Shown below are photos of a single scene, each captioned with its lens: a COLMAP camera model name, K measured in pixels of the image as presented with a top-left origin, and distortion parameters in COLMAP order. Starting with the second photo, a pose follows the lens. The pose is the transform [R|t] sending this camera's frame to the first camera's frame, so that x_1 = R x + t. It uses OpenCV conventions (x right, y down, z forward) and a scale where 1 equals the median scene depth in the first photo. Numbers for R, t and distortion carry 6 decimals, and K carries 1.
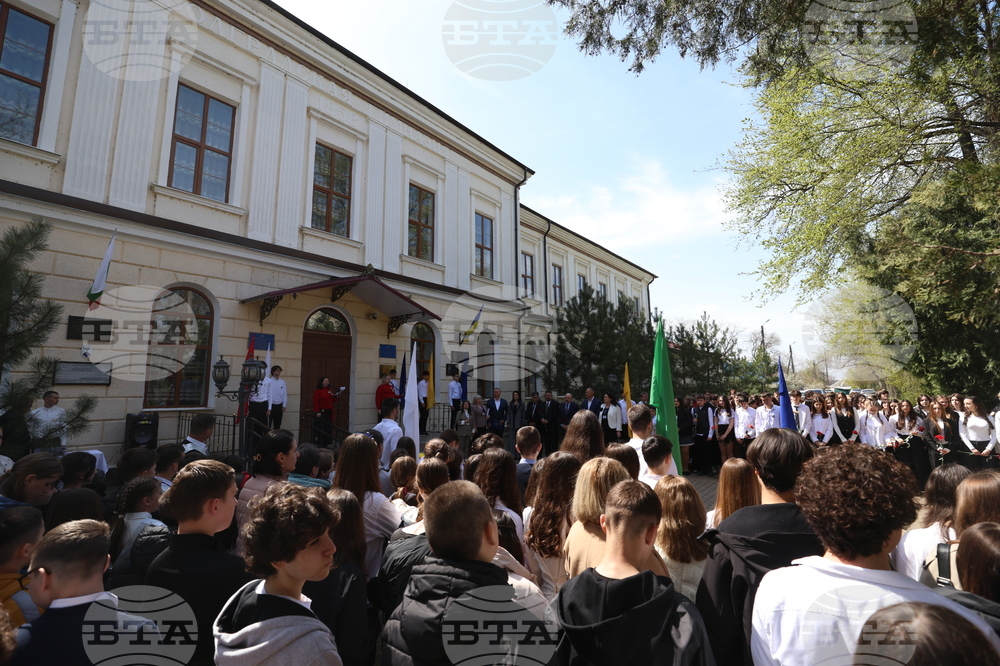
lens RADIAL K [[442.3, 0, 503.4], [0, 442.3, 328.4], [0, 0, 1]] dist [-0.026680, 0.000645]
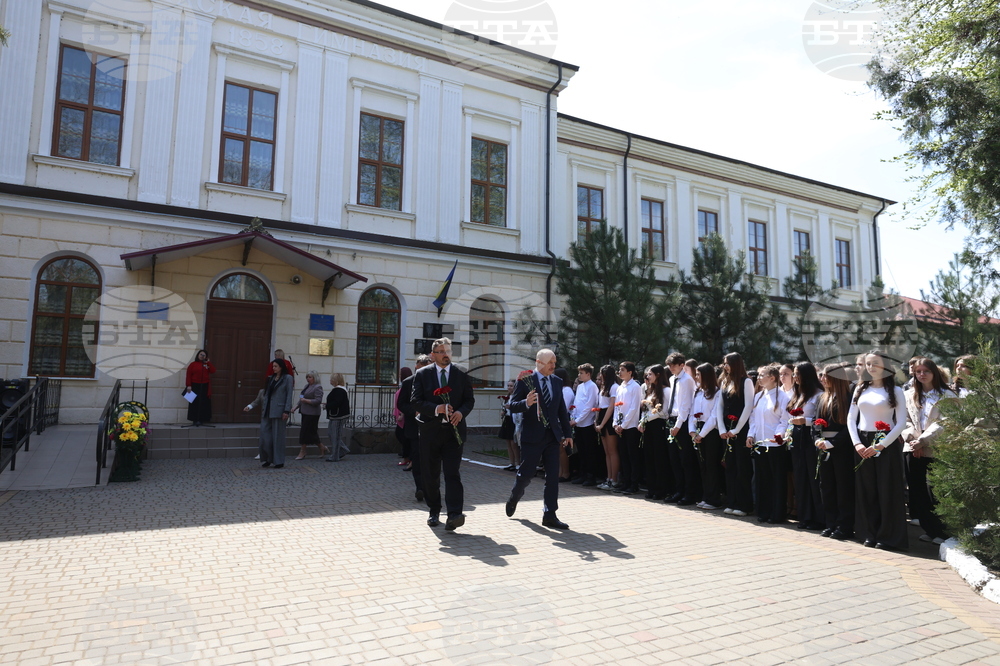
lens RADIAL K [[413.1, 0, 500.0], [0, 413.1, 333.0], [0, 0, 1]] dist [0.005730, 0.000494]
pose [[0.832532, -0.016674, -0.553726, 0.354615], [0.028495, 0.999513, 0.012745, 0.056138], [0.553243, -0.026389, 0.832602, 0.455173]]
